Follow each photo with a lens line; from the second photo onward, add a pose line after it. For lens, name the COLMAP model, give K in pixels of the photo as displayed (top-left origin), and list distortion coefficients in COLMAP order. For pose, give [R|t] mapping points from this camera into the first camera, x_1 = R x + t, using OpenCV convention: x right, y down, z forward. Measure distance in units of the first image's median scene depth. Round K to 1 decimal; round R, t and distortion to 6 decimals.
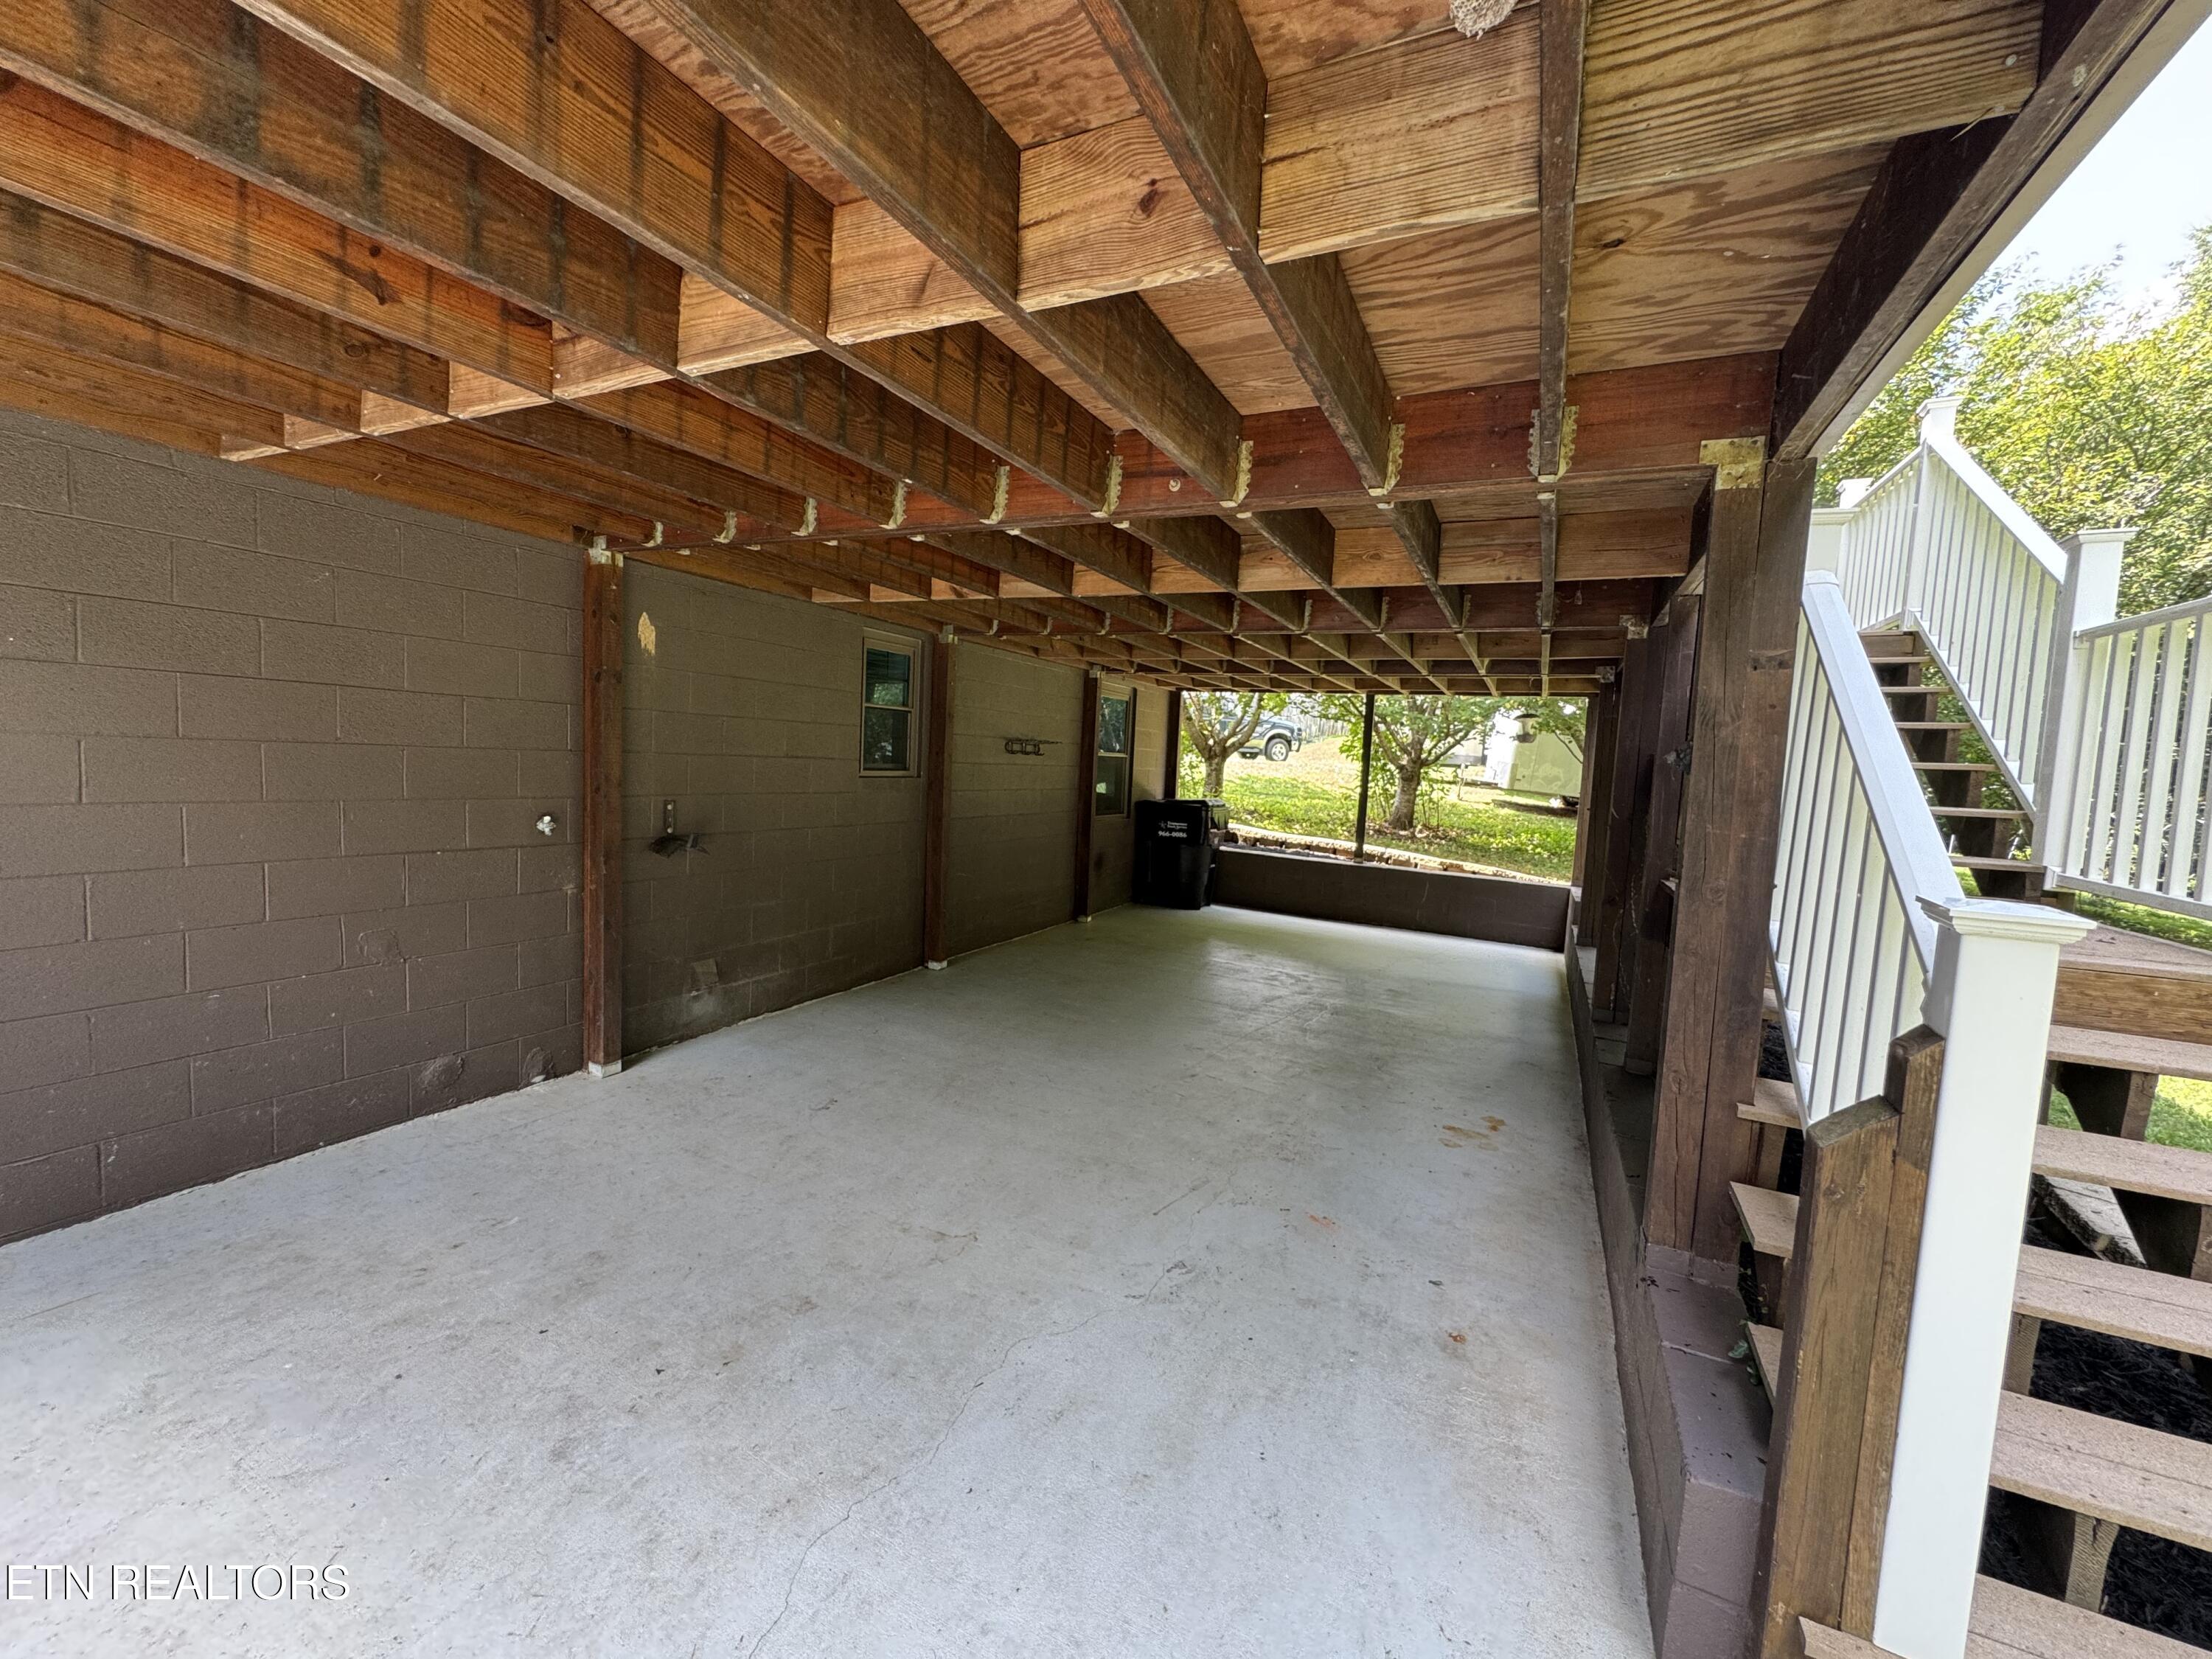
lens RADIAL K [[893.9, 0, 1104.1], [0, 893.9, 823.3], [0, 0, 1]] dist [-0.003859, -0.000591]
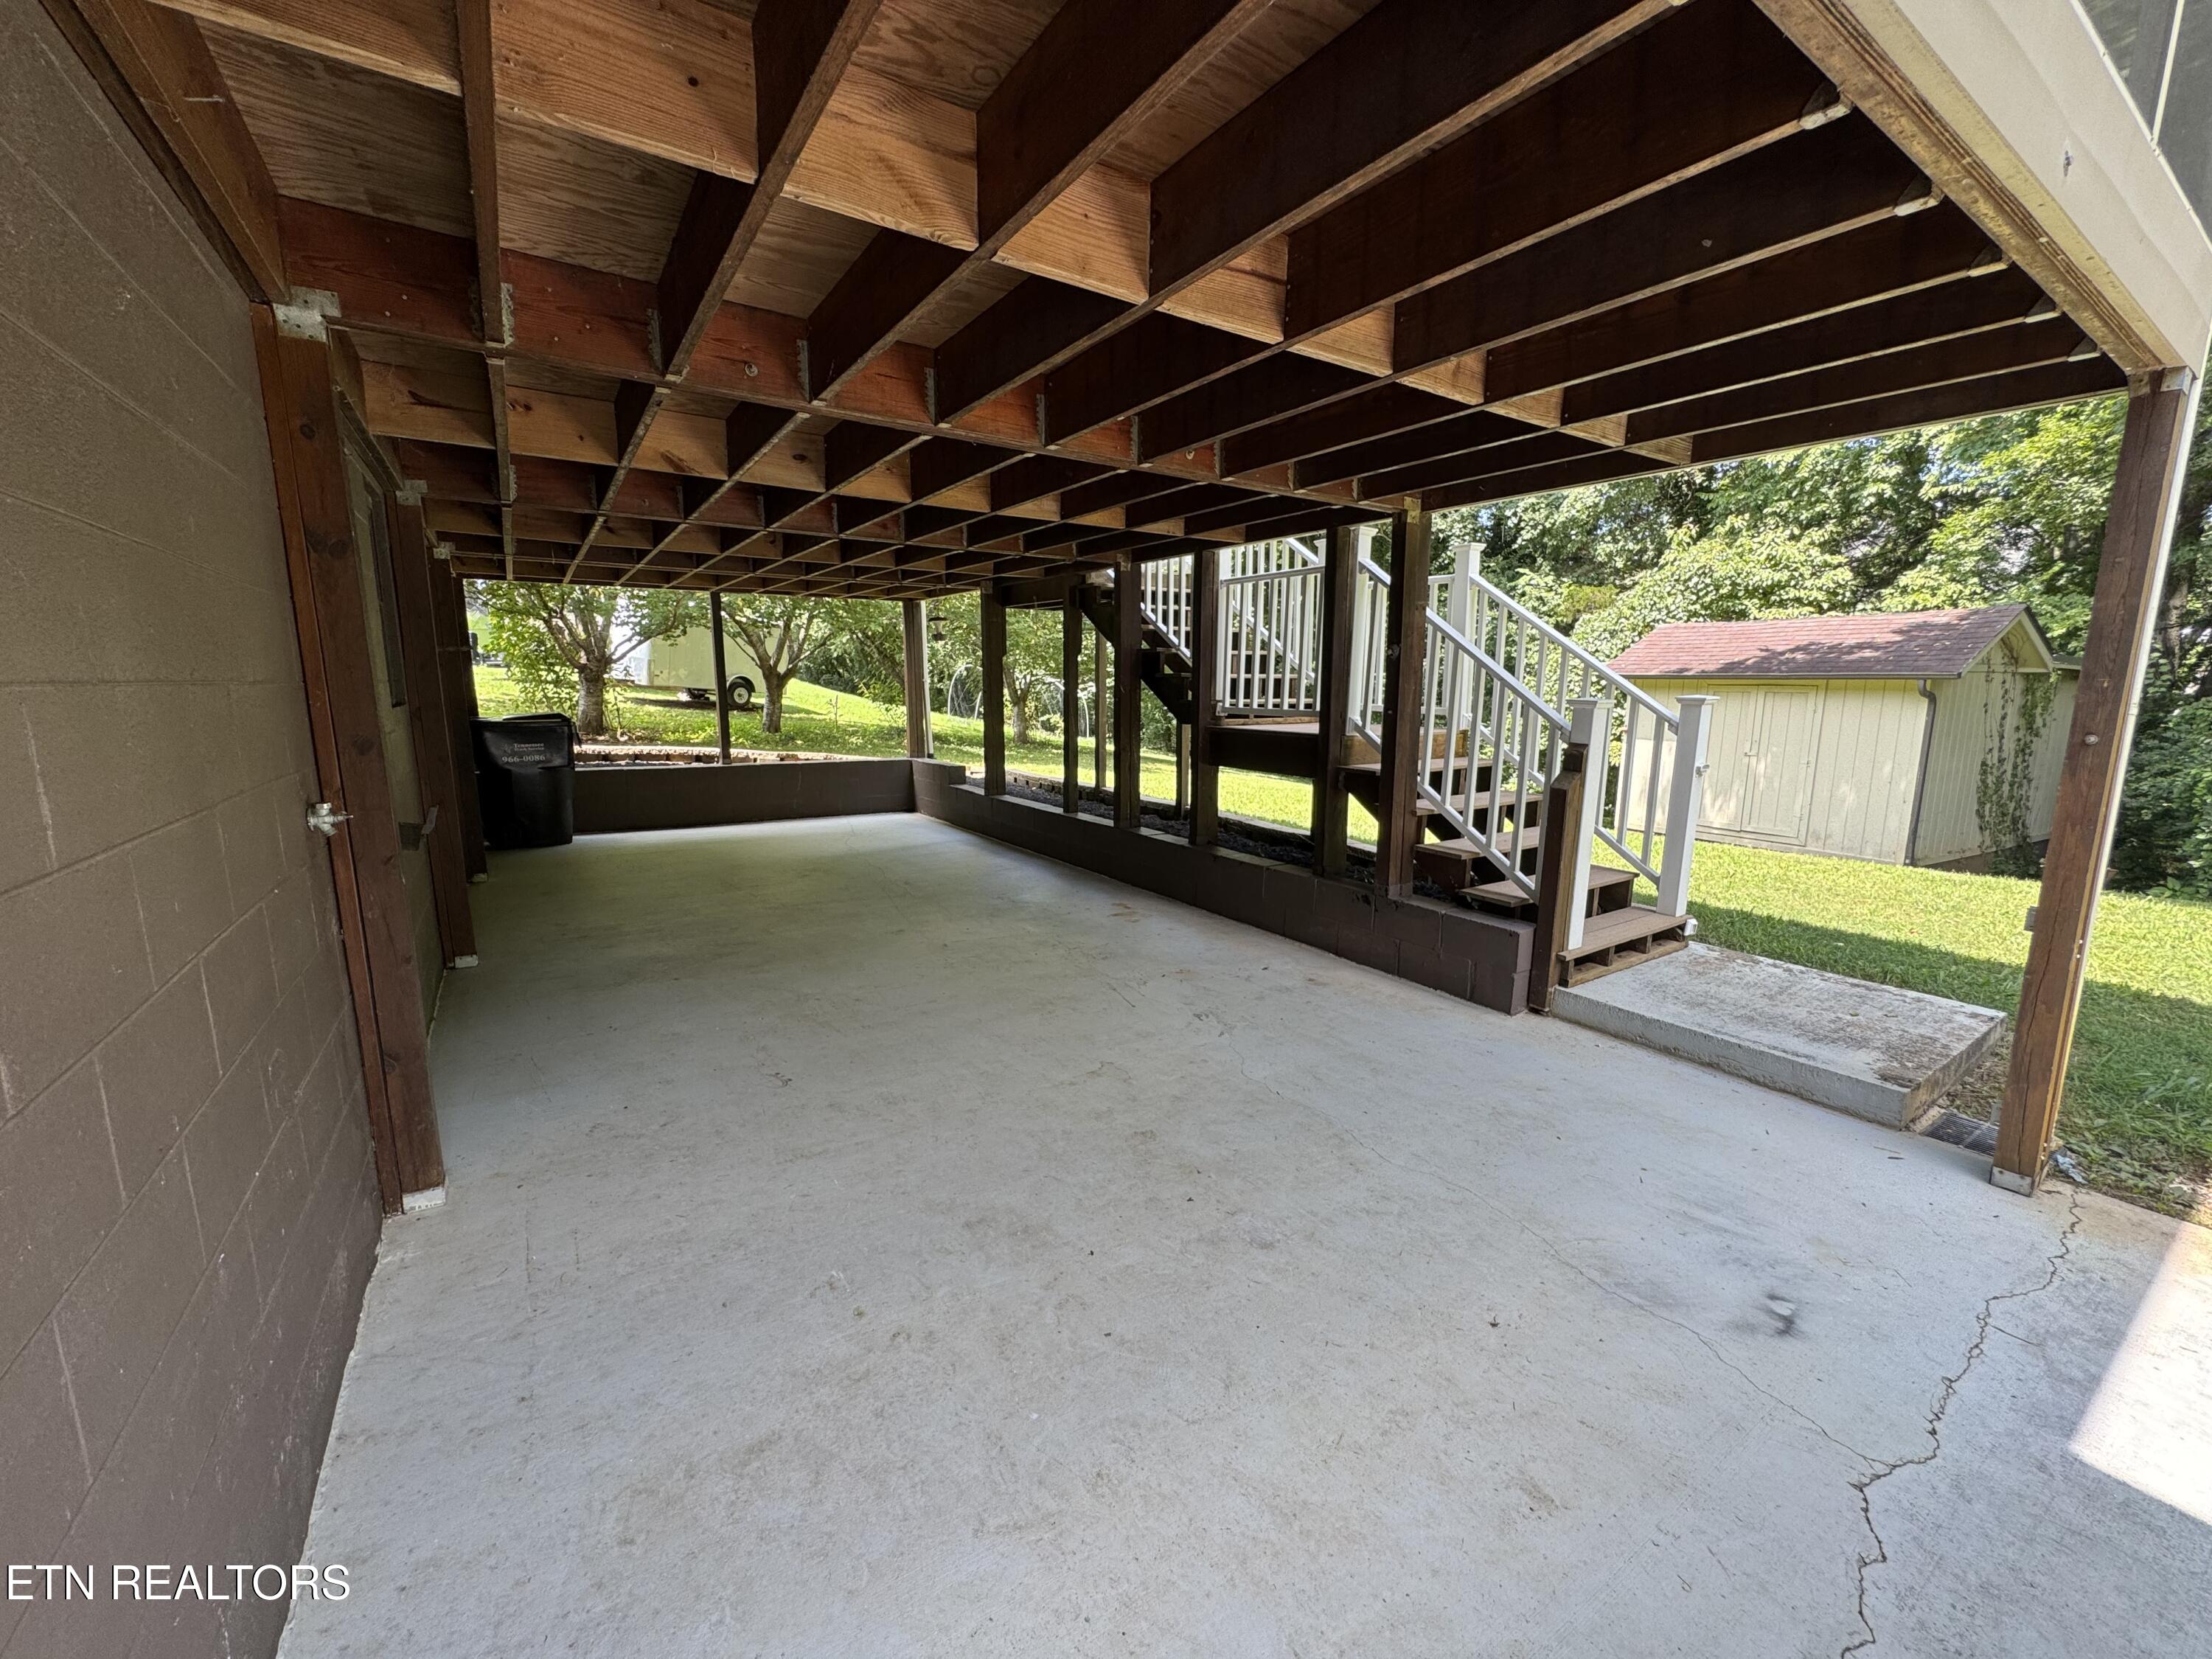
lens RADIAL K [[882.6, 0, 1103.8], [0, 882.6, 831.3], [0, 0, 1]] dist [0.000778, 0.000018]
pose [[0.506848, -0.194283, 0.839857, -0.941233], [0.083980, 0.980766, 0.176198, -0.055741], [-0.857935, -0.018774, 0.513415, 0.325642]]
